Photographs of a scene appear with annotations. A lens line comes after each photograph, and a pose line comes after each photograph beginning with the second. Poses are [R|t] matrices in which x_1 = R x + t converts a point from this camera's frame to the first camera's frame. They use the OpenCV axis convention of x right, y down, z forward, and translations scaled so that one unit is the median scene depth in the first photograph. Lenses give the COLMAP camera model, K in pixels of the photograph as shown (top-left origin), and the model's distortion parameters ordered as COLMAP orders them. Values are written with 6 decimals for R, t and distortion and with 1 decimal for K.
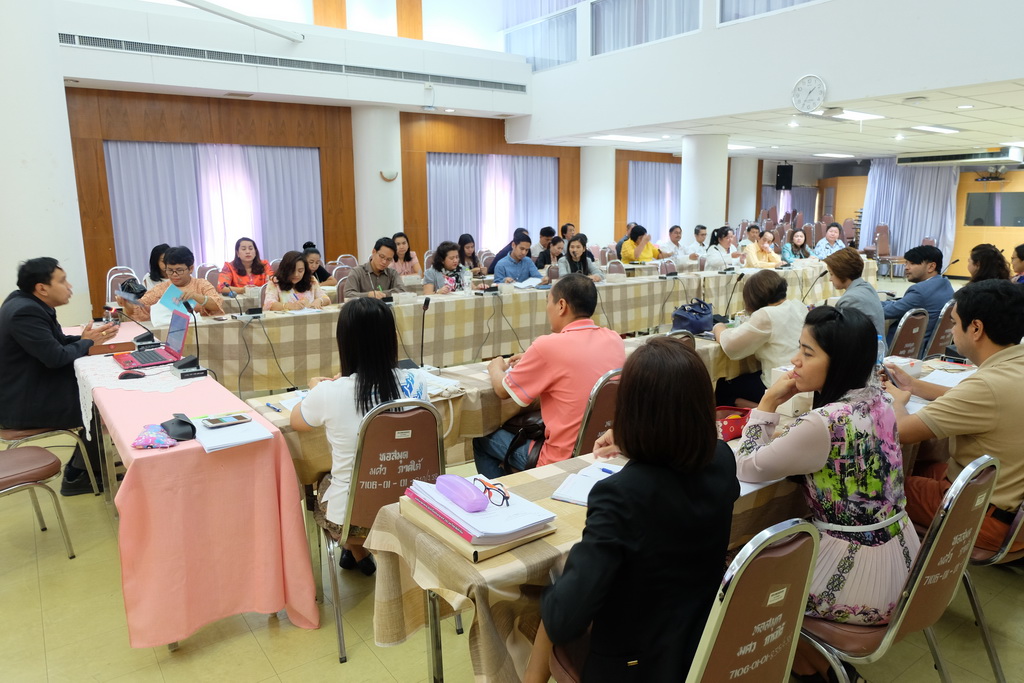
lens RADIAL K [[706.9, 0, 520.3], [0, 706.9, 339.9], [0, 0, 1]] dist [-0.077440, 0.104819]
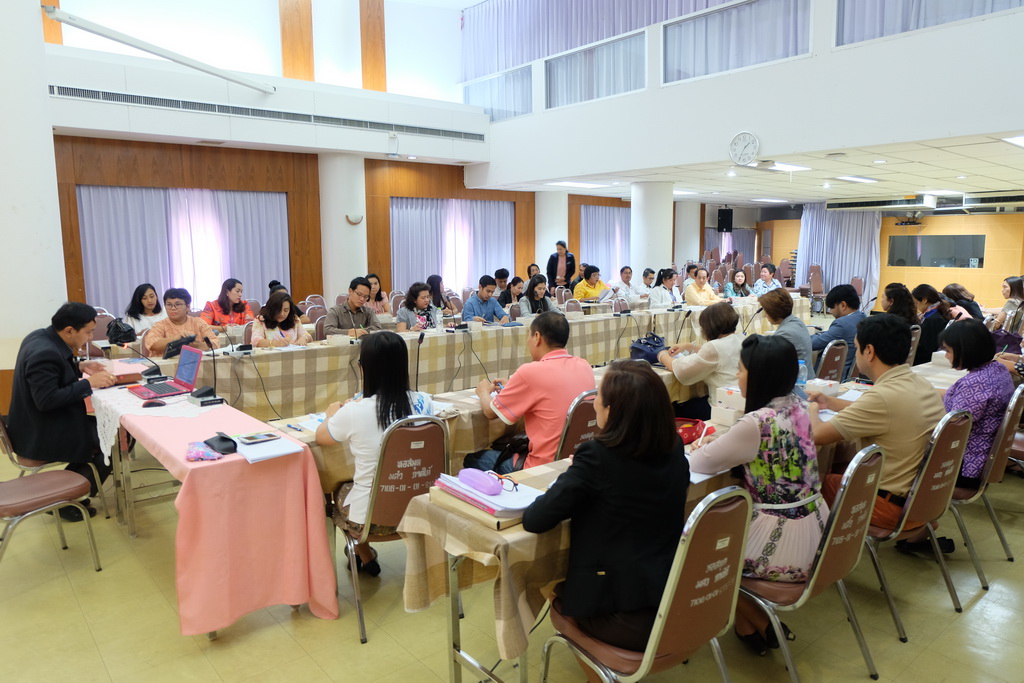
lens RADIAL K [[706.9, 0, 520.3], [0, 706.9, 339.9], [0, 0, 1]] dist [-0.077440, 0.104819]
pose [[0.997456, -0.007819, 0.070850, -0.019249], [0.011683, 0.998456, -0.054300, 0.005772], [-0.070316, 0.054990, 0.996008, -0.056573]]
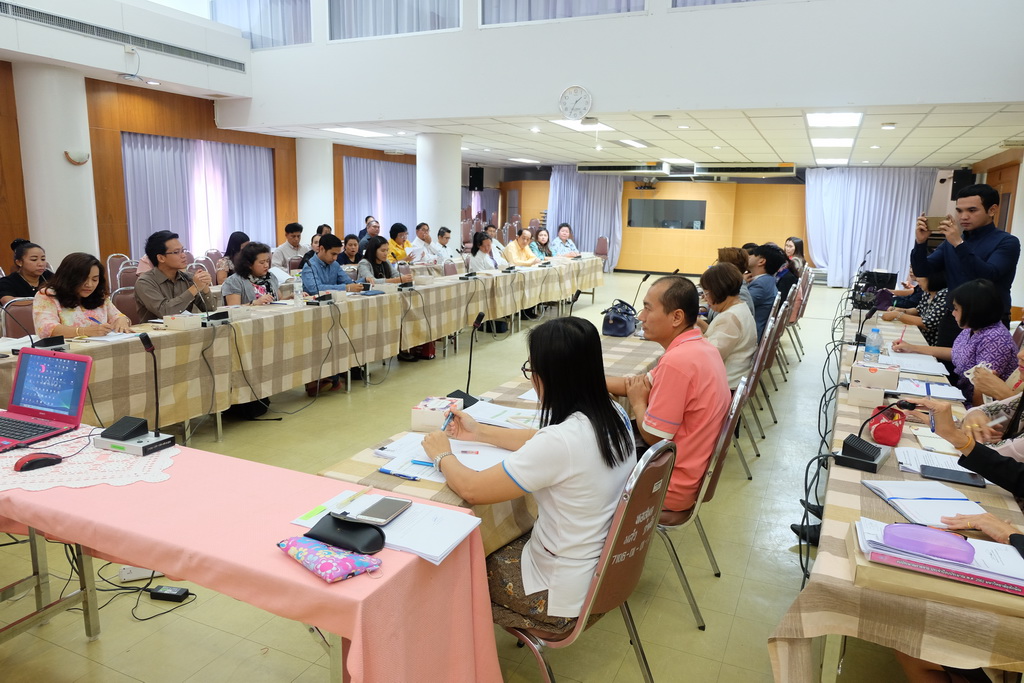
lens RADIAL K [[701.0, 0, 522.9], [0, 701.0, 338.2], [0, 0, 1]] dist [-0.044715, 0.057730]
pose [[0.870568, -0.066915, 0.487477, -0.172843], [0.066517, 0.997620, 0.018151, -0.014690], [-0.487531, 0.016624, 0.872947, 0.092917]]
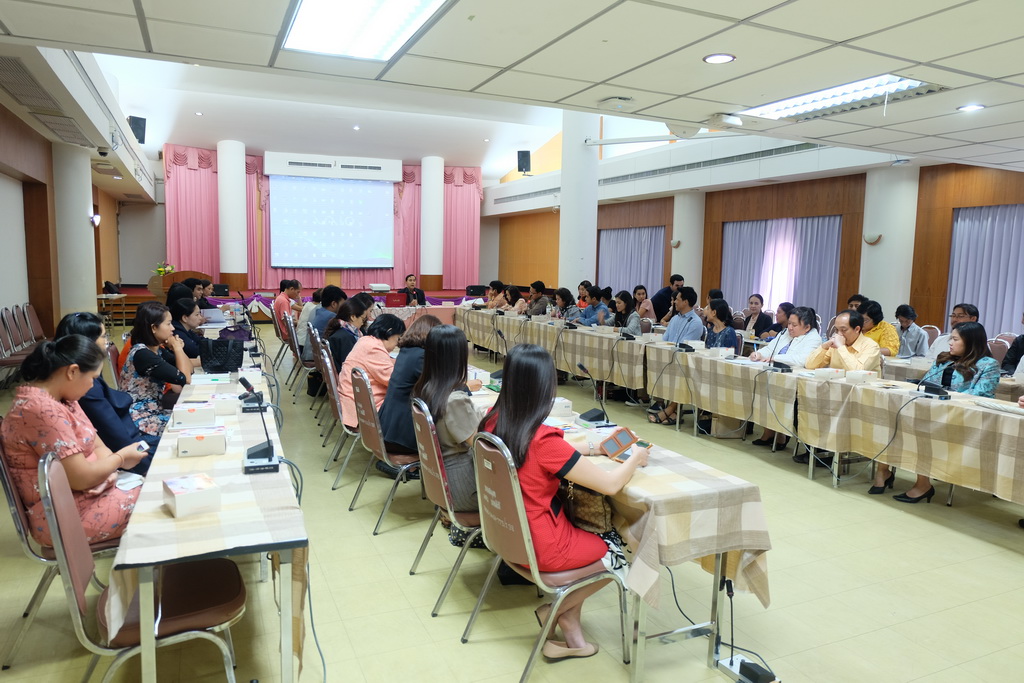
lens RADIAL K [[713.7, 0, 491.3], [0, 713.7, 337.9], [0, 0, 1]] dist [0.024528, 0.001054]
pose [[-0.221058, 0.112560, -0.968743, 1.079292], [-0.197884, 0.967478, 0.157569, -0.183531], [0.954974, 0.226531, -0.191595, 0.855649]]
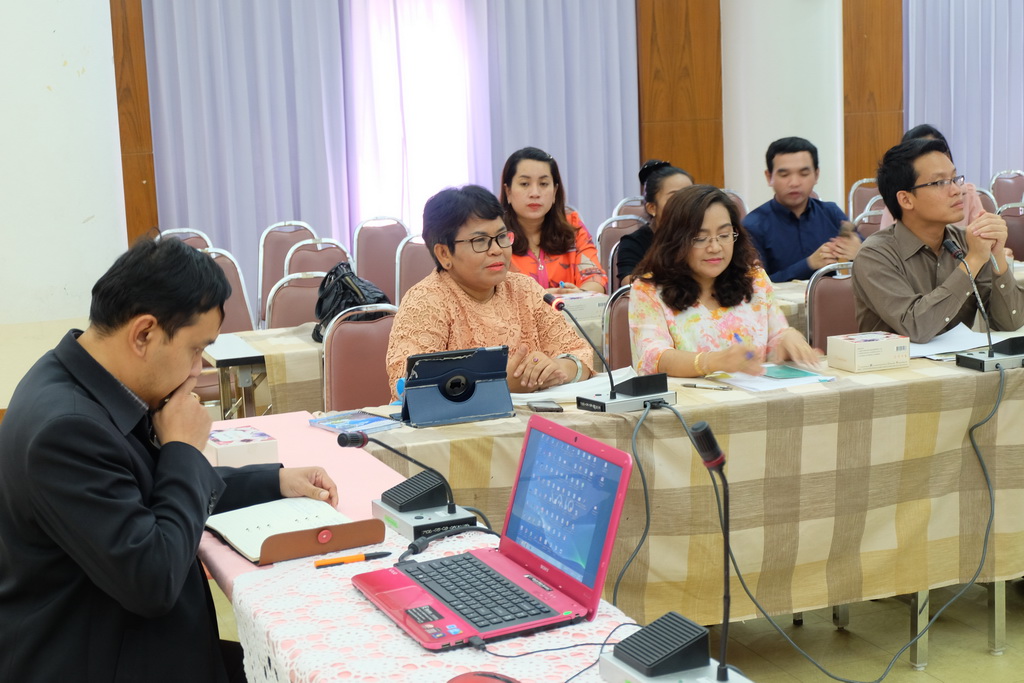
lens RADIAL K [[1640.8, 0, 535.5], [0, 1640.8, 339.6], [0, 0, 1]] dist [-0.020832, -0.100082]
pose [[0.970237, 0.011050, -0.241905, -0.139679], [-0.015369, 0.999754, -0.015975, -0.027642], [0.241669, 0.019217, 0.970168, 0.140478]]
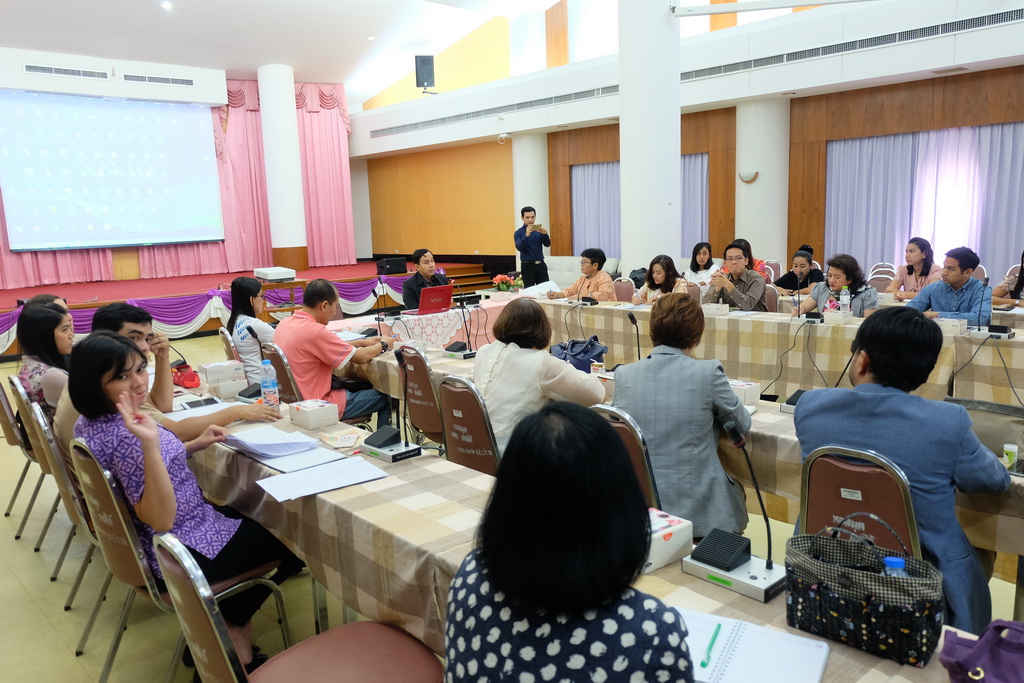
lens RADIAL K [[750.3, 0, 512.0], [0, 750.3, 341.5], [0, 0, 1]] dist [-0.022912, 0.040841]
pose [[0.149735, 0.166480, -0.974610, 0.491741], [-0.152162, 0.977859, 0.143658, -0.076129], [0.976947, 0.126788, 0.171752, 0.362472]]
